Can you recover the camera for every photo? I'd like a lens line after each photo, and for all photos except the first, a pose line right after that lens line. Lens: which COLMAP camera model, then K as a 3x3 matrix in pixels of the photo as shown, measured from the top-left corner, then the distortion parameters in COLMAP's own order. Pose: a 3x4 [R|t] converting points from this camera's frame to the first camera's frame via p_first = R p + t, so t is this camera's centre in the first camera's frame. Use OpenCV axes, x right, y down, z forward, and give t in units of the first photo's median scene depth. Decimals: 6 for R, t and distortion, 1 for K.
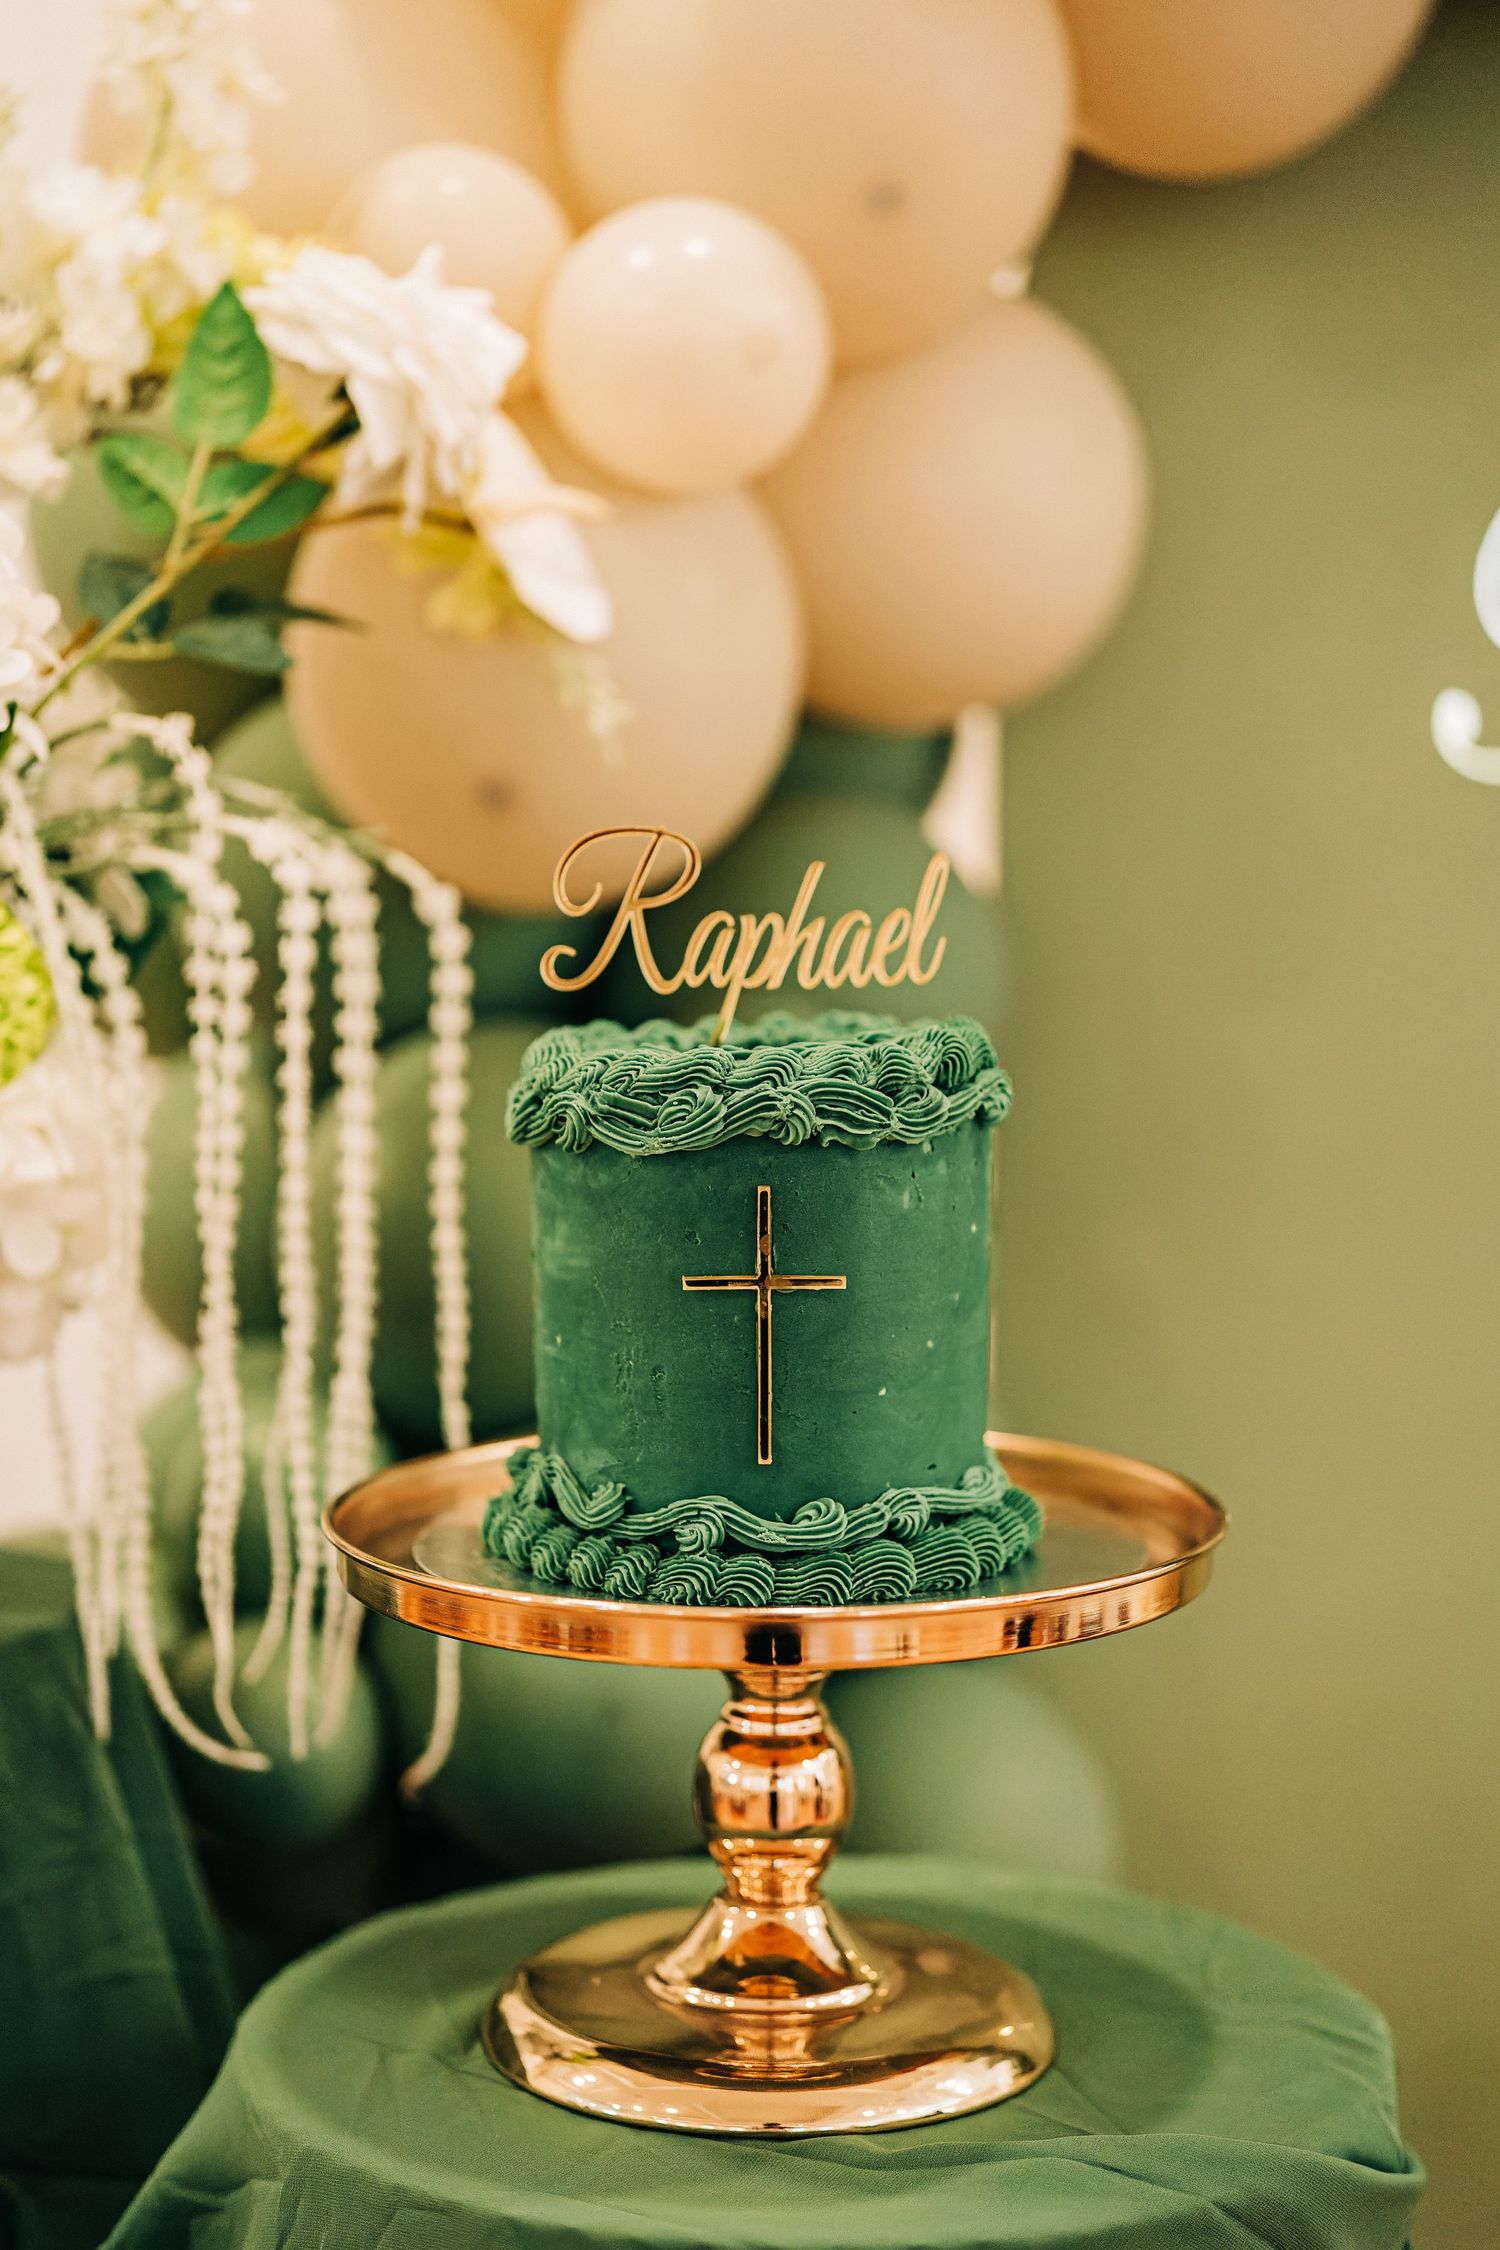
lens RADIAL K [[3324.4, 0, 750.0], [0, 3324.4, 1125.0], [0, 0, 1]] dist [0.081272, 0.052088]
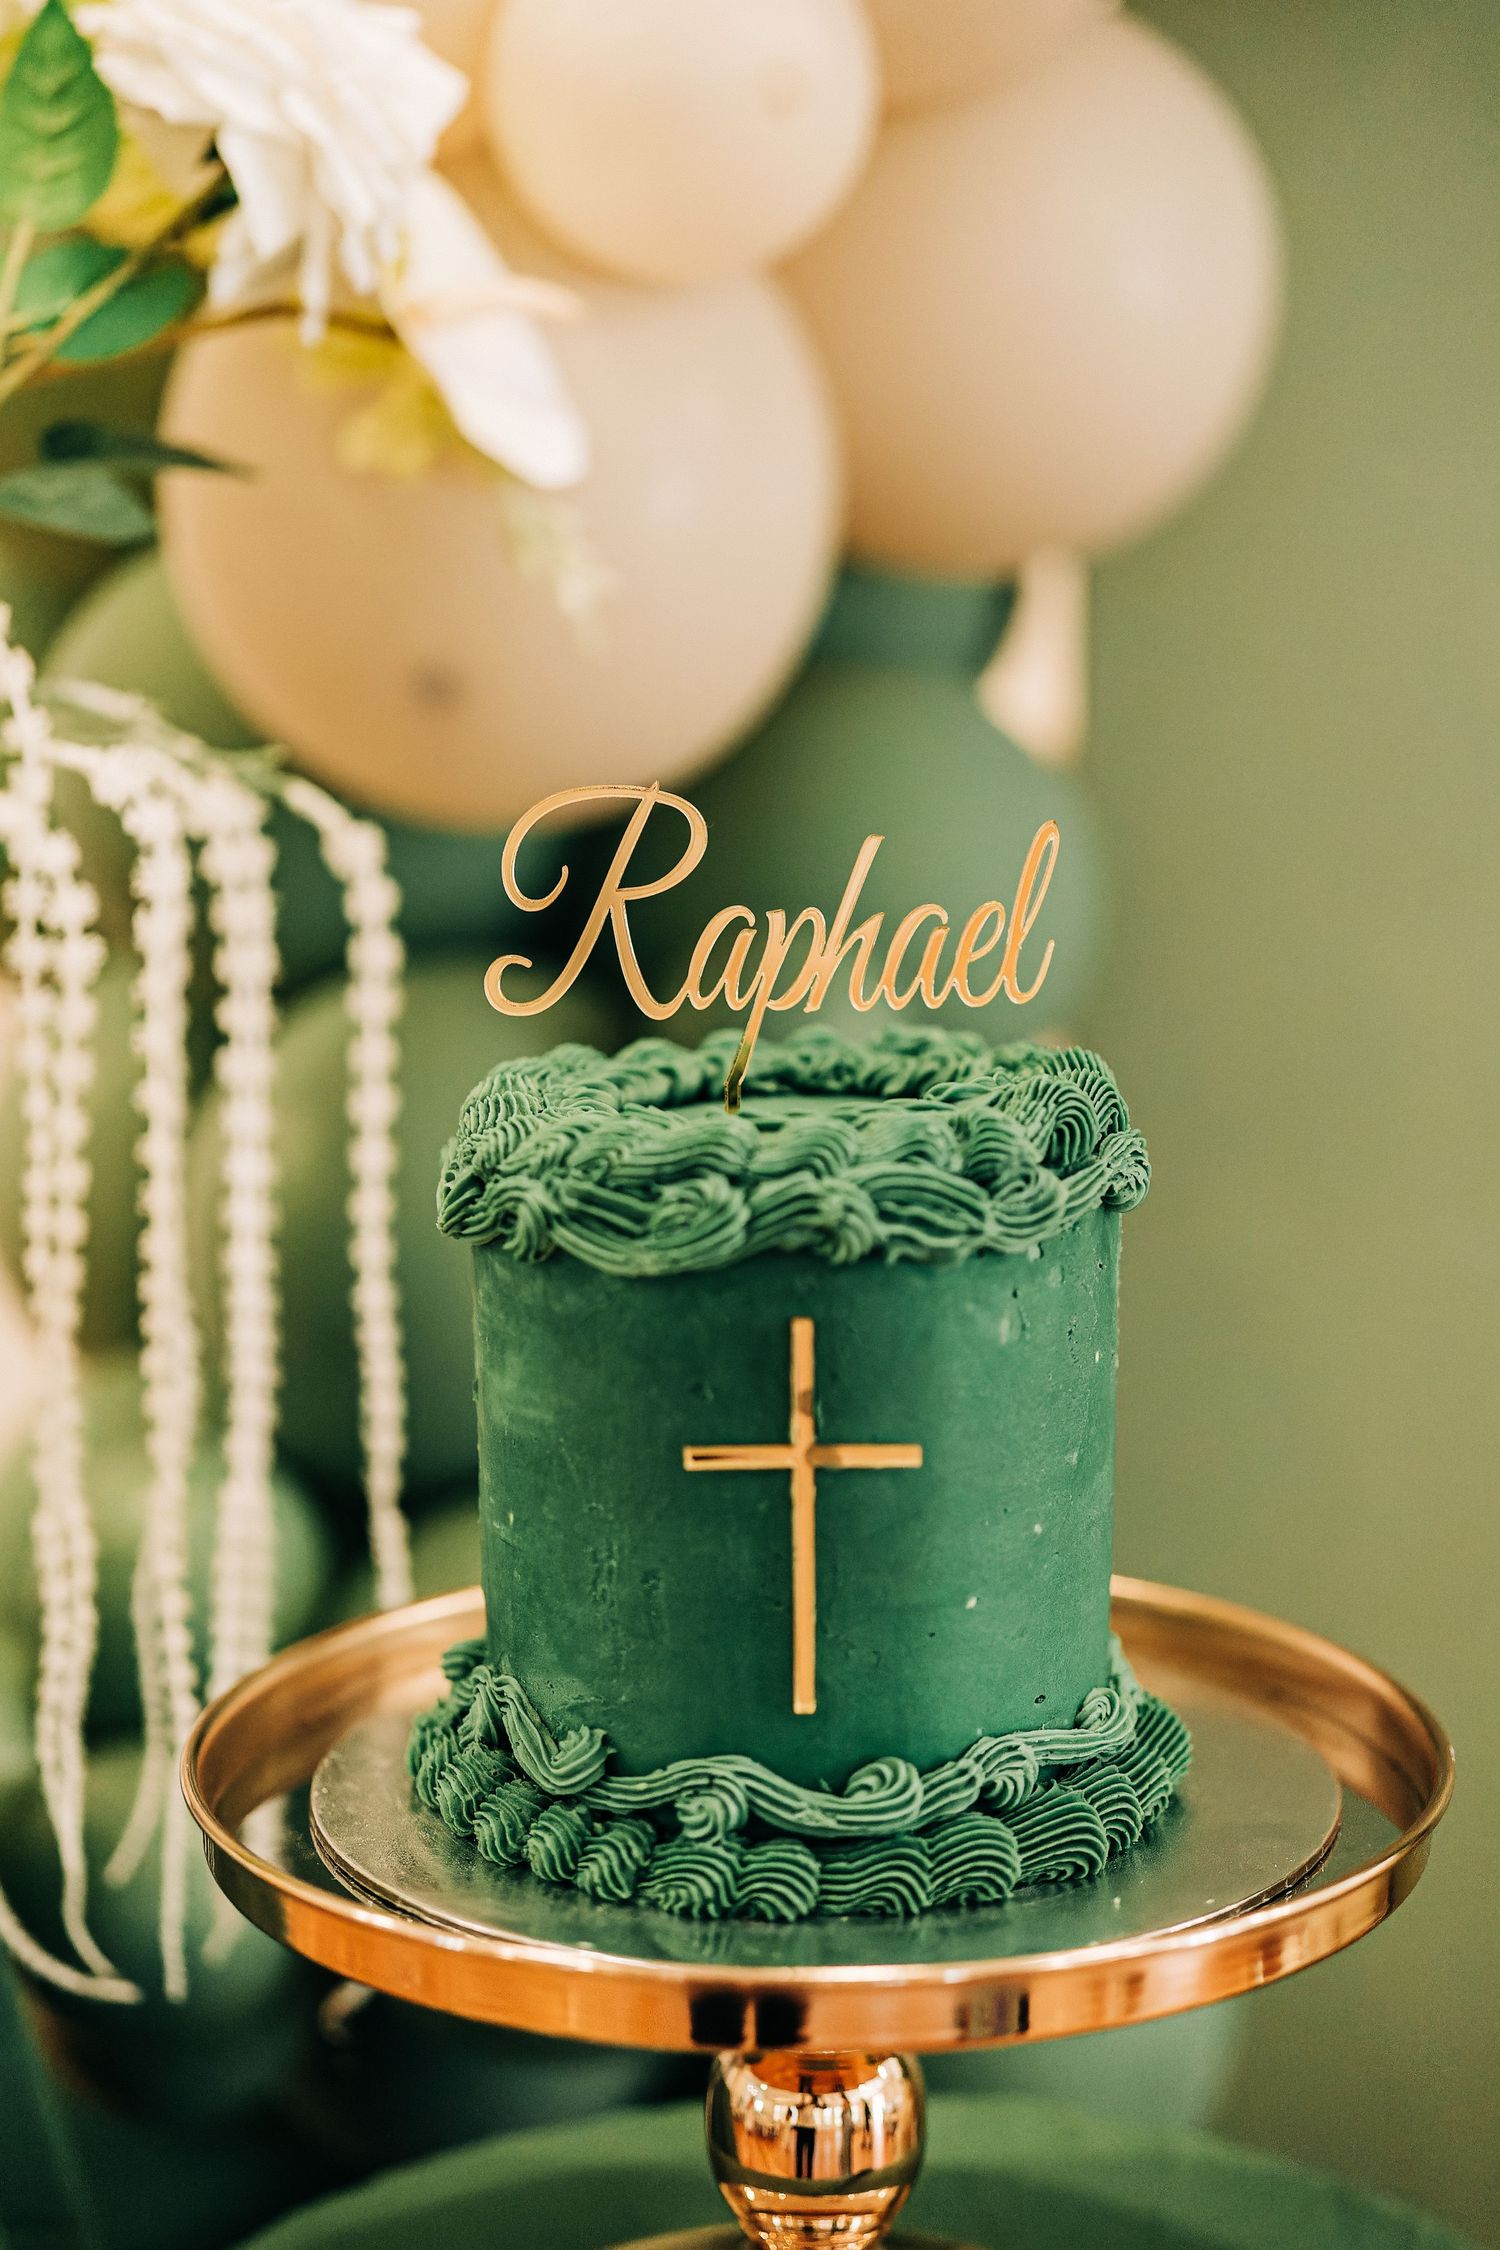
lens RADIAL K [[3553.4, 0, 750.0], [0, 3553.4, 1125.0], [0, 0, 1]] dist [0.140439, -0.187408]
pose [[0.999990, -0.003680, -0.002427, -0.004494], [0.003811, 0.998414, 0.056166, -0.060002], [0.002216, -0.056175, 0.998418, 0.243526]]
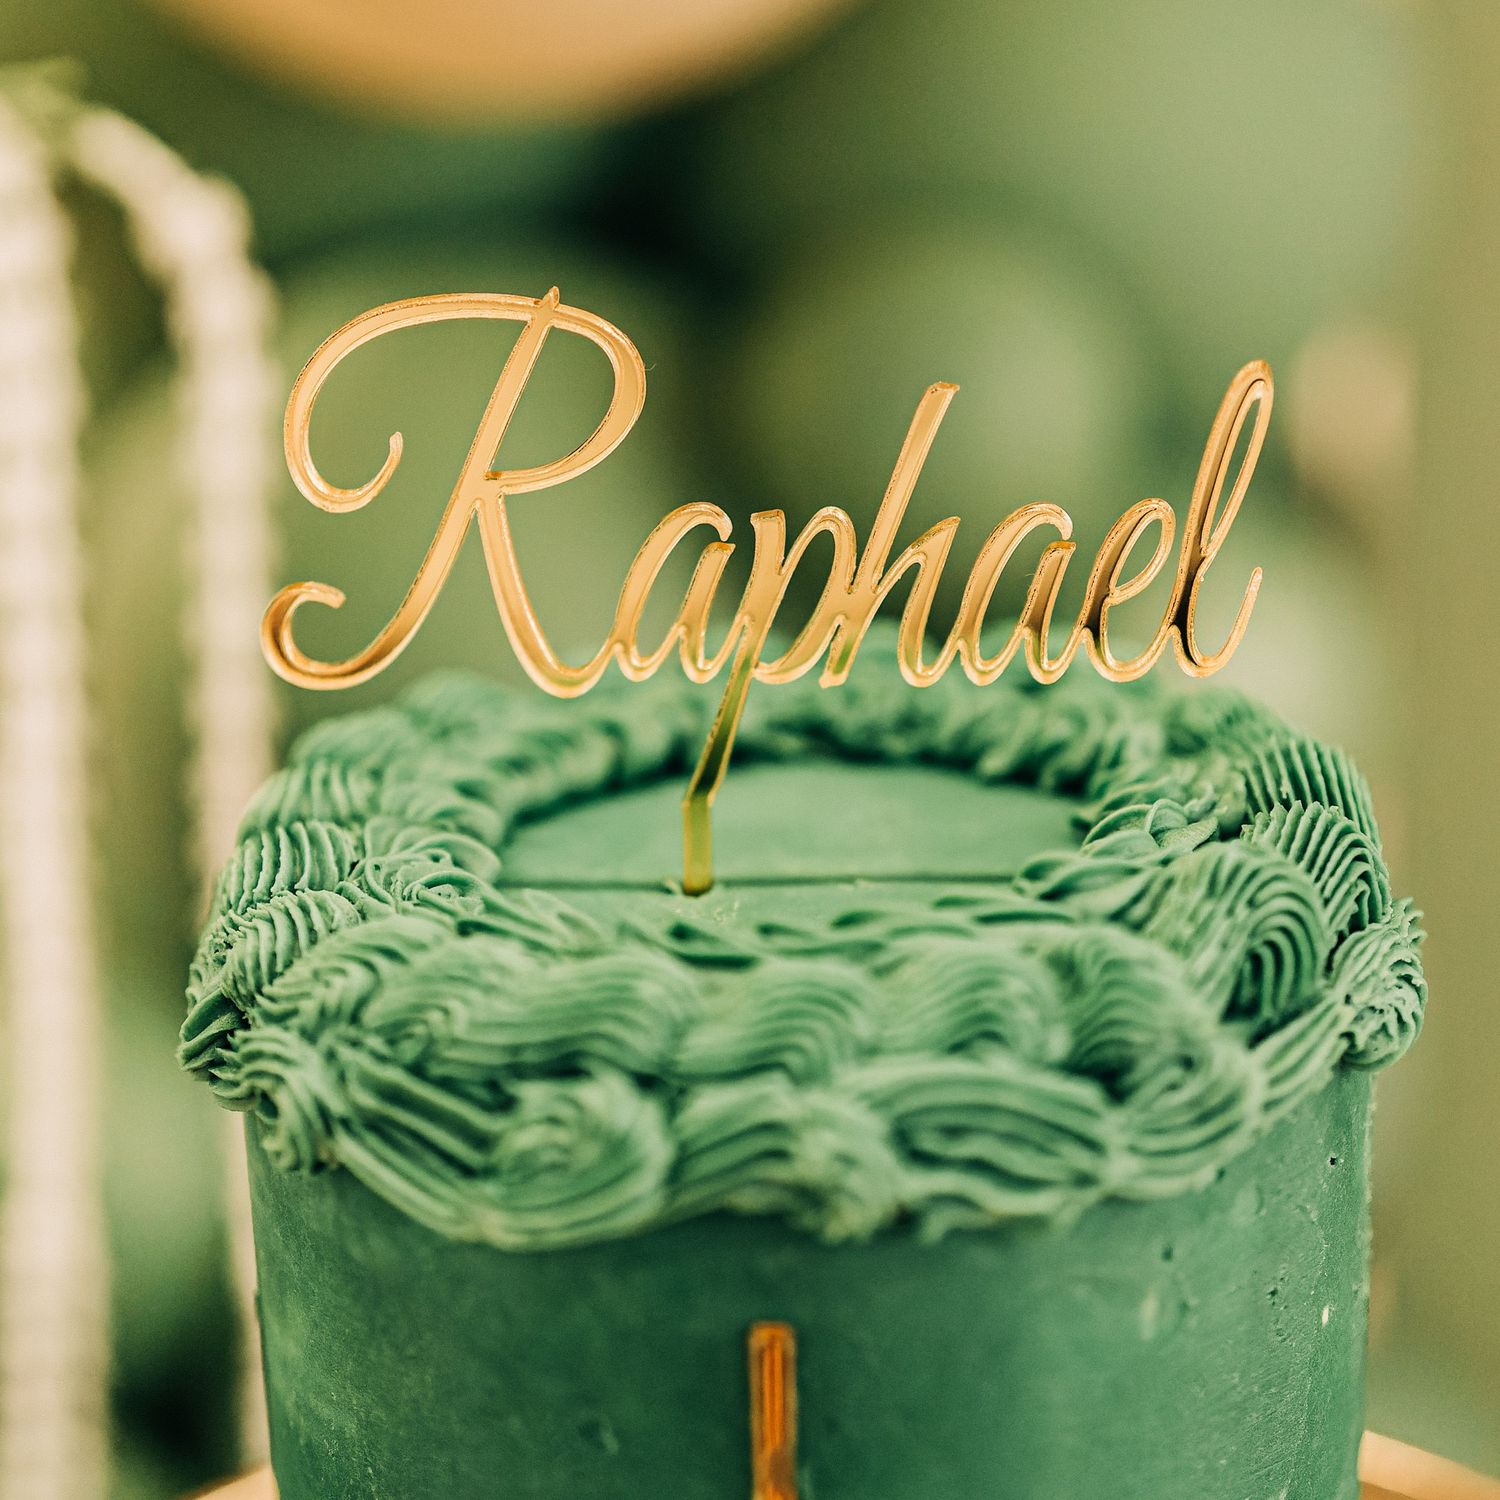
lens RADIAL K [[4199.0, 0, 748.4], [0, 4199.0, 676.2], [0, 0, 1]] dist [0.213698, 0.446909]
pose [[0.997024, 0.008544, -0.076619, 0.035824], [0.005546, 0.983318, 0.181810, -0.135463], [0.076894, -0.181694, 0.980344, 0.500764]]
